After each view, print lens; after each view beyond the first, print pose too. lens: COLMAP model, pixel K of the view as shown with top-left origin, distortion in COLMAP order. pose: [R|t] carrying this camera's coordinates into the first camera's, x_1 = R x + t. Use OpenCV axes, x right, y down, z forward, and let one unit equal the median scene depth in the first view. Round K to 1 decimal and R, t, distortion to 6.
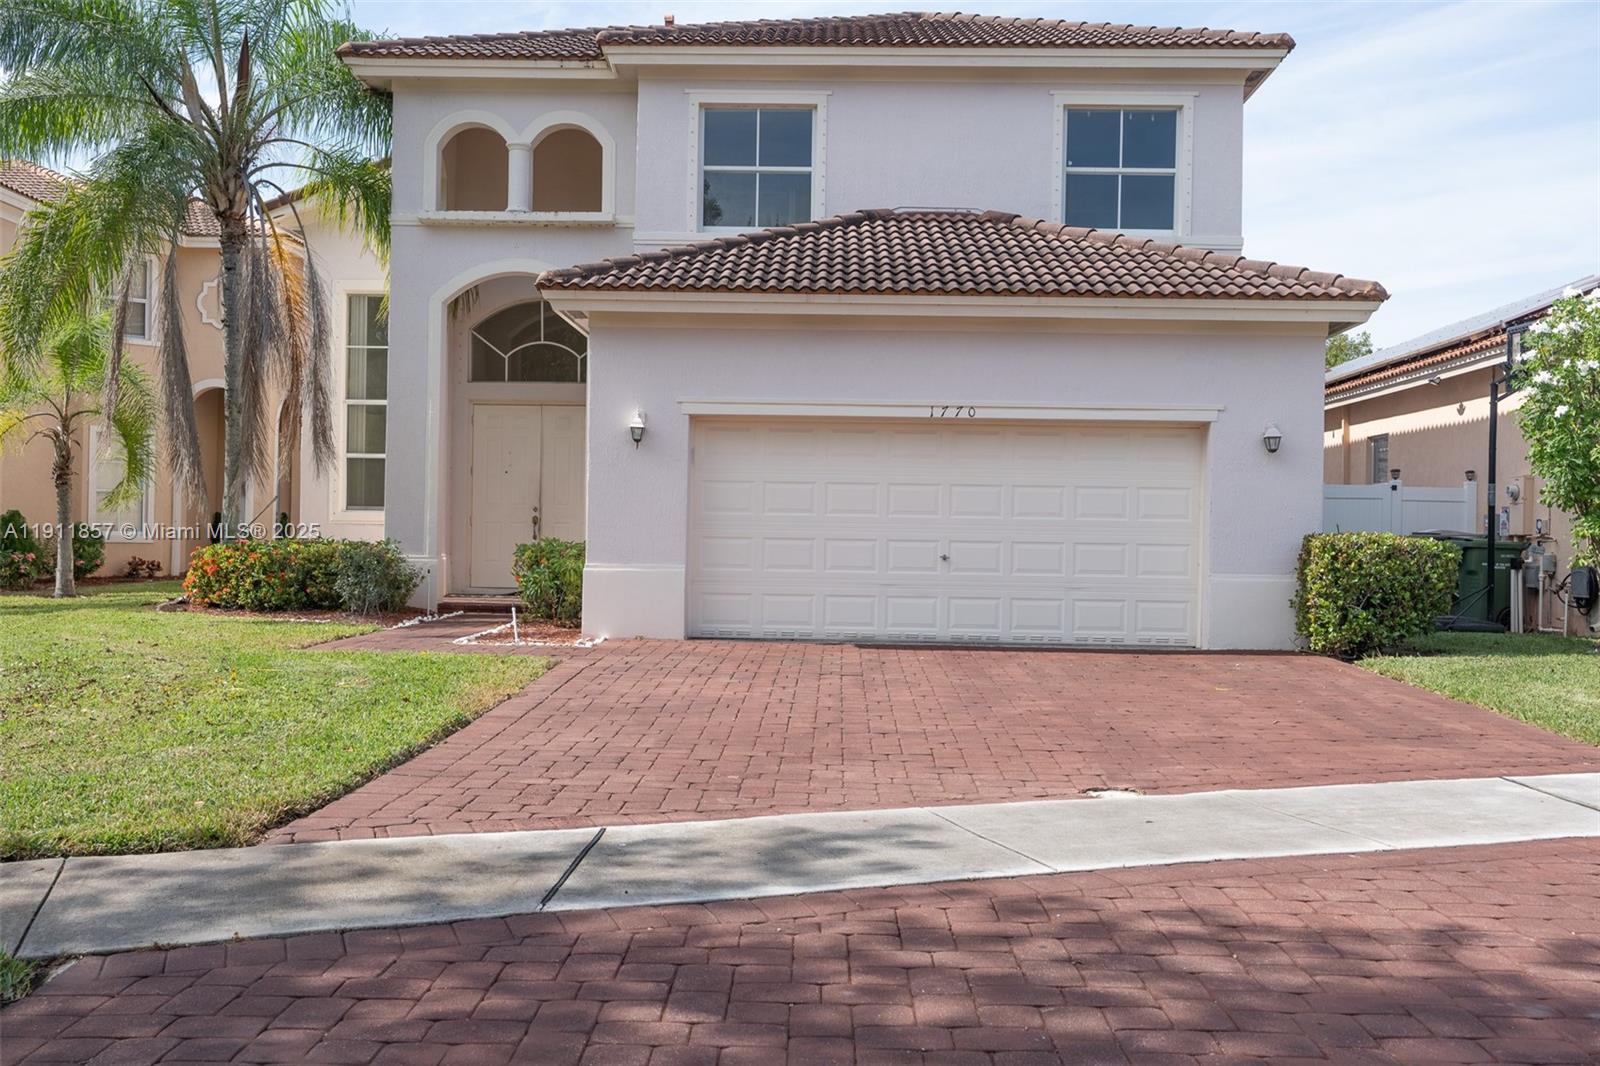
lens RADIAL K [[1514.9, 0, 800.0], [0, 1514.9, 533.0], [0, 0, 1]] dist [0.009654, -0.006282]
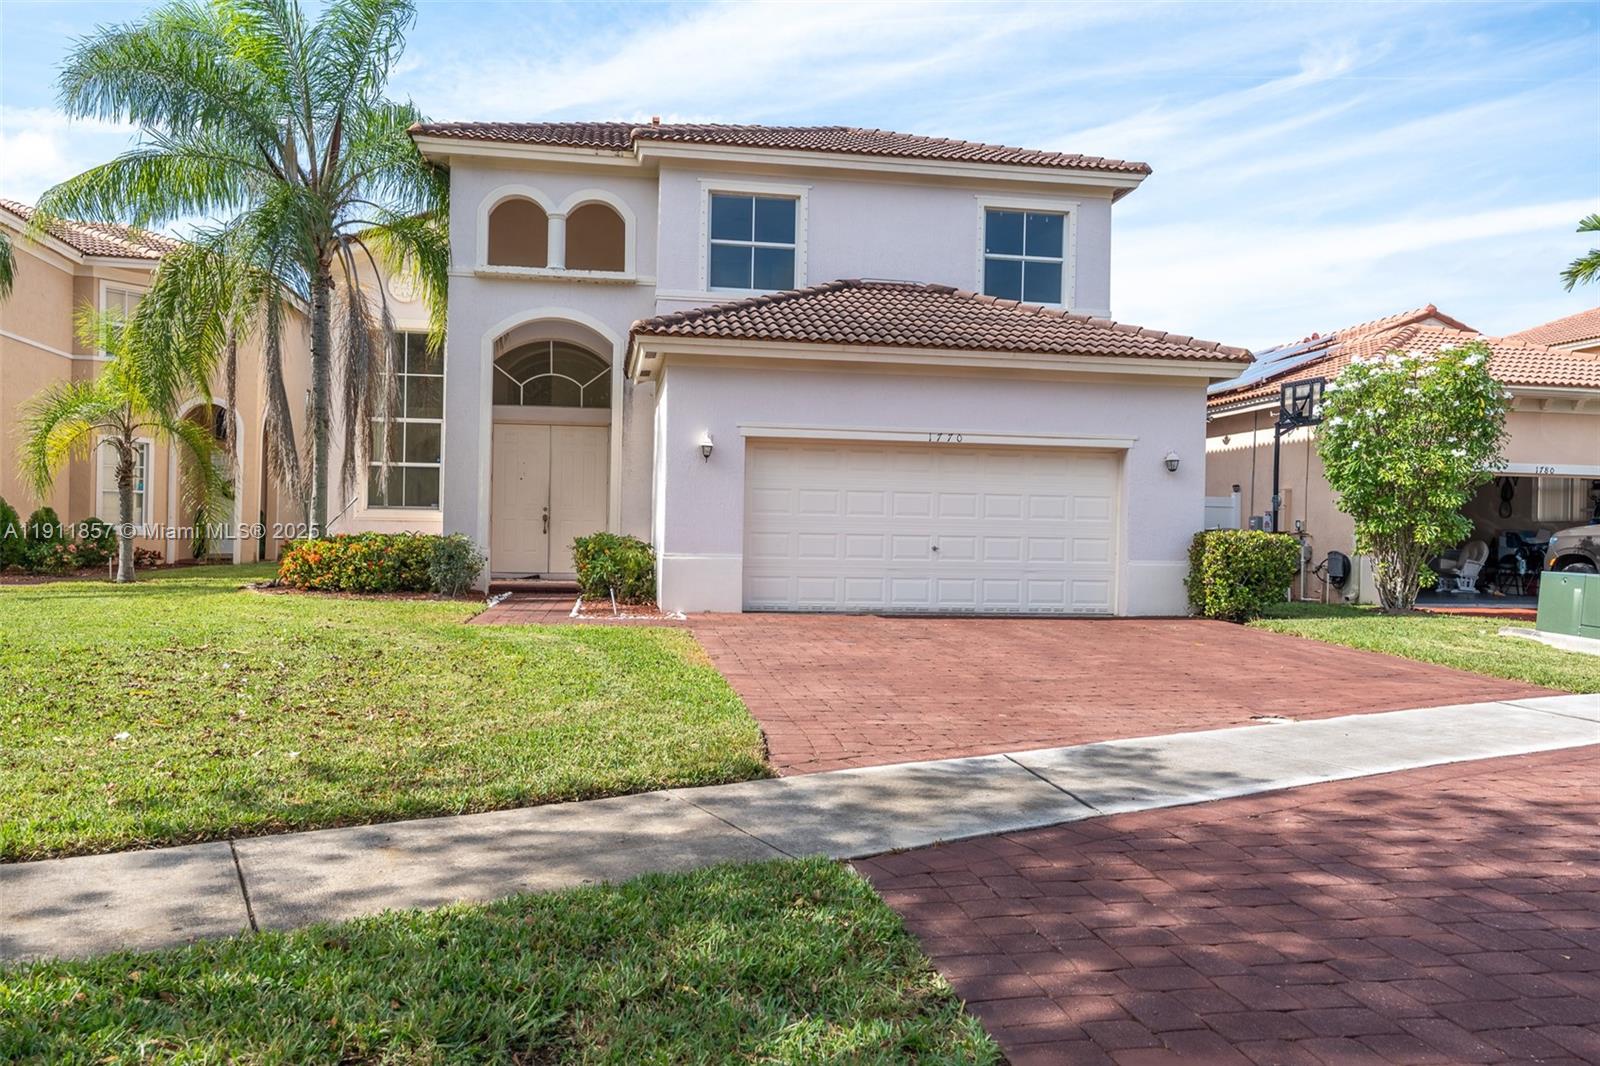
lens RADIAL K [[1199.8, 0, 800.0], [0, 1199.8, 533.0], [0, 0, 1]] dist [0.002193, 0.004934]
pose [[0.982479, 0.001606, 0.186368, -0.178214], [-0.002656, 0.999982, 0.005387, -0.002164], [-0.186356, -0.005788, 0.982465, -0.001534]]
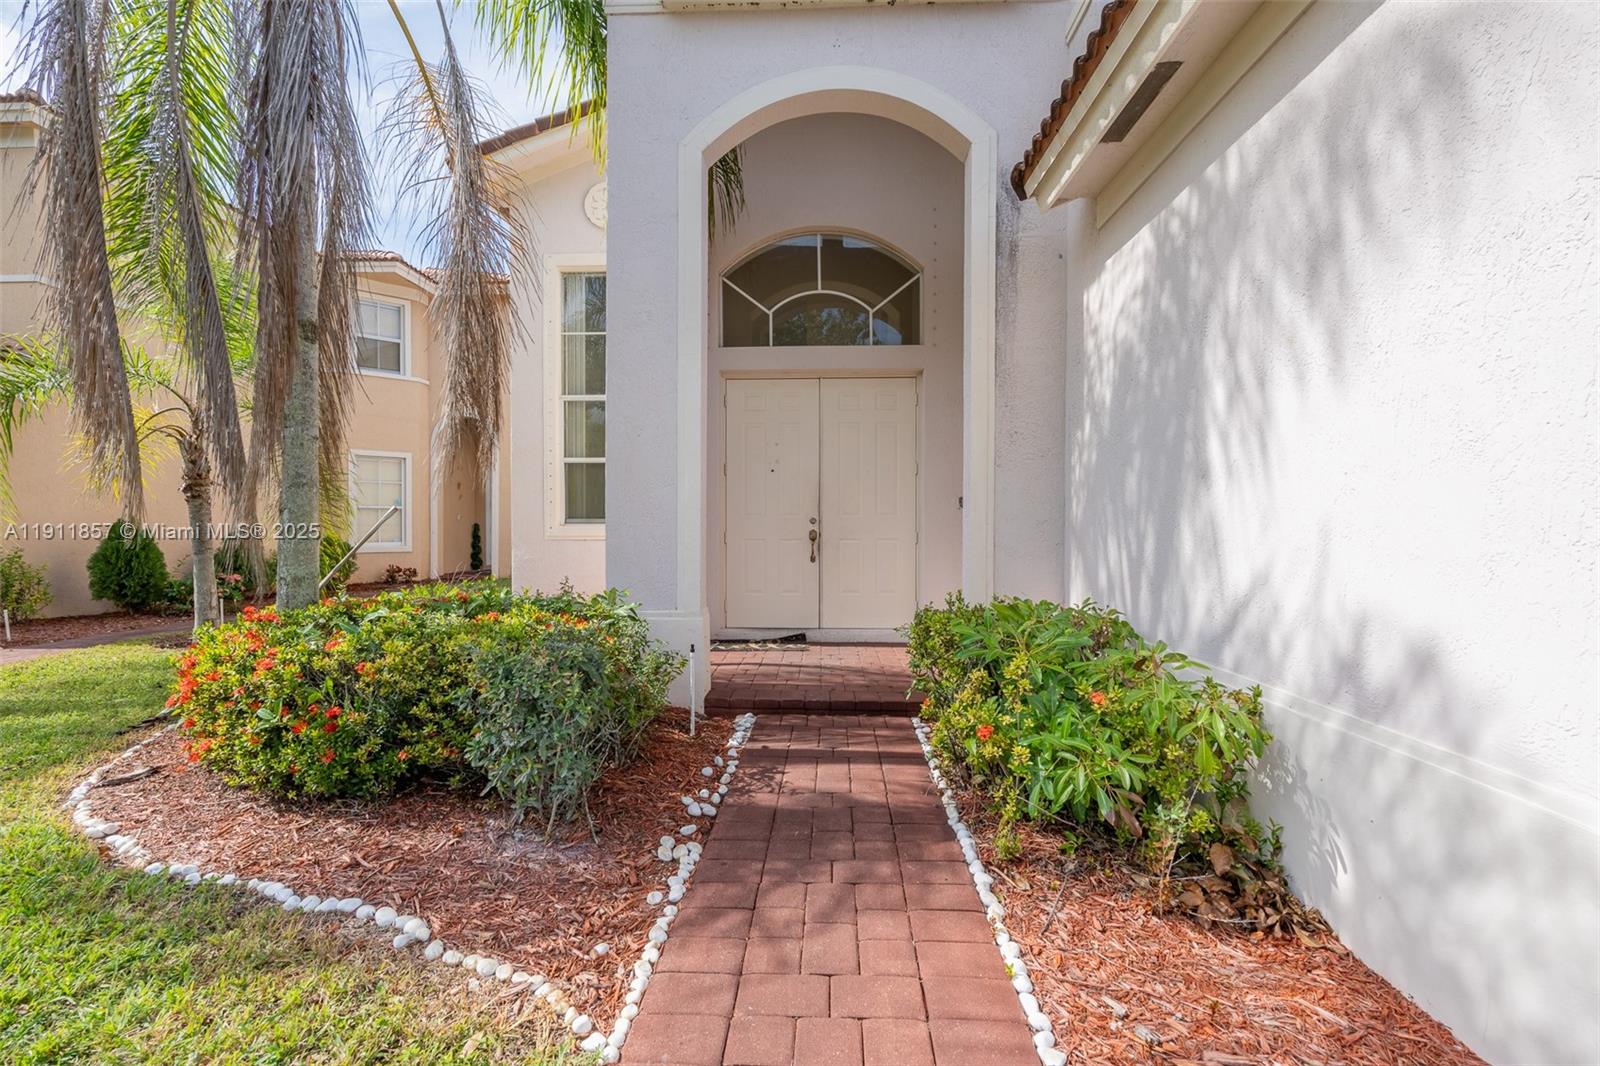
lens RADIAL K [[700.6, 0, 798.0], [0, 700.6, 533.4], [0, 0, 1]] dist [-0.002360, -0.000186]
pose [[0.999834, -0.014418, -0.011113, -0.207126], [0.014593, 0.999769, 0.015796, -0.017477], [0.010883, -0.015956, 0.999813, 0.768327]]
